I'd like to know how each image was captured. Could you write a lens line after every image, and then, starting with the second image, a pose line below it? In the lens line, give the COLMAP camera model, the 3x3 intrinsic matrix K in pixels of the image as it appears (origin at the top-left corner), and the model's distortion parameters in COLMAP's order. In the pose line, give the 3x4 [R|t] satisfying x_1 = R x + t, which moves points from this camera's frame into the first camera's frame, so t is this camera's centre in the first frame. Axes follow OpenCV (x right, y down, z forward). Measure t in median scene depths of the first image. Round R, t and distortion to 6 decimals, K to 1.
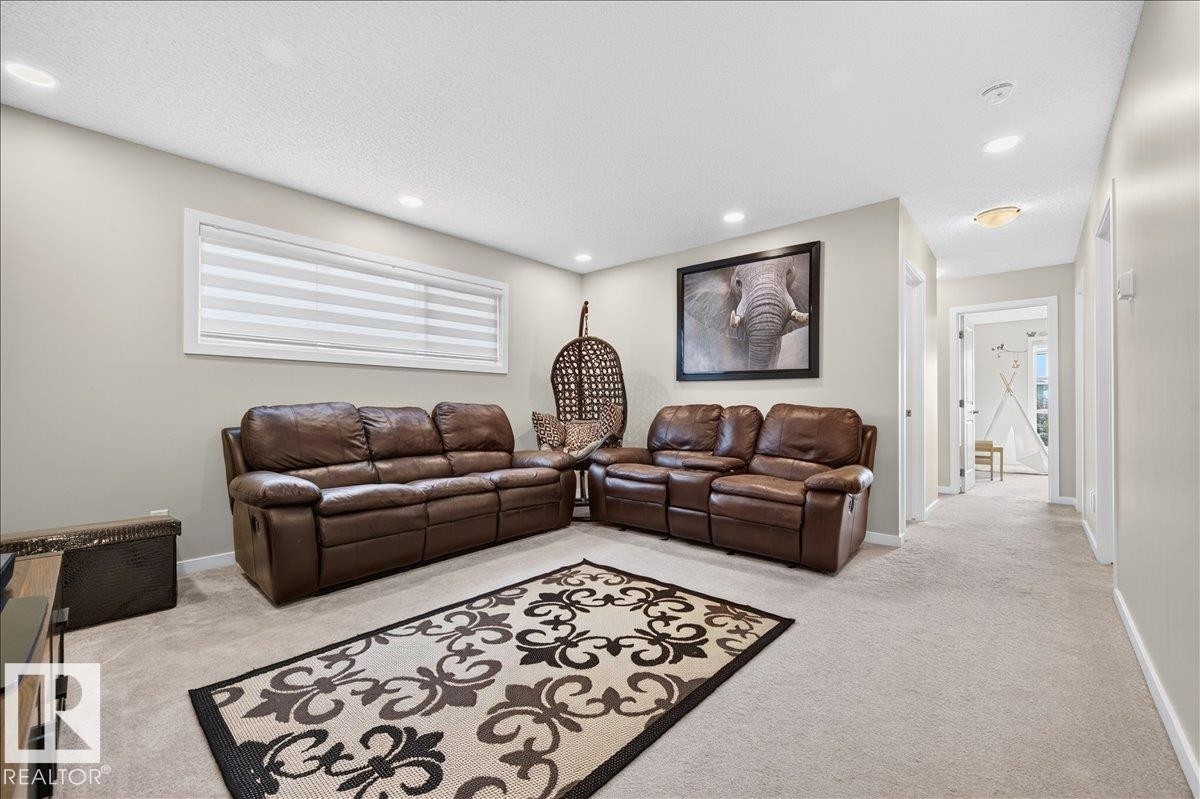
lens RADIAL K [[470.1, 0, 610.0], [0, 470.1, 405.0], [0, 0, 1]] dist [0.005960, -0.002093]
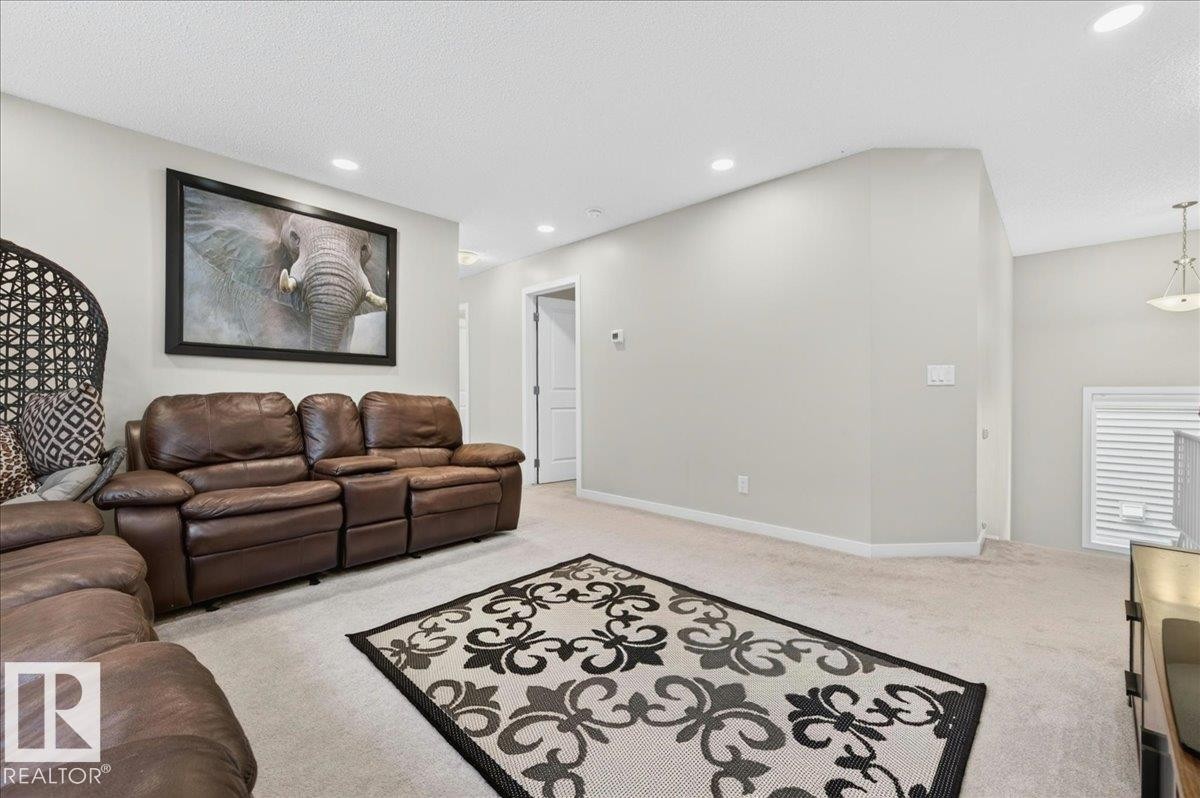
lens RADIAL K [[470.1, 0, 610.8], [0, 470.1, 393.2], [0, 0, 1]] dist [0.005960, -0.002093]
pose [[0.065778, 0.001012, 0.997834, -0.799367], [0.001160, 0.999999, -0.001091, 0.003086], [-0.997834, 0.001230, 0.065776, 0.728054]]
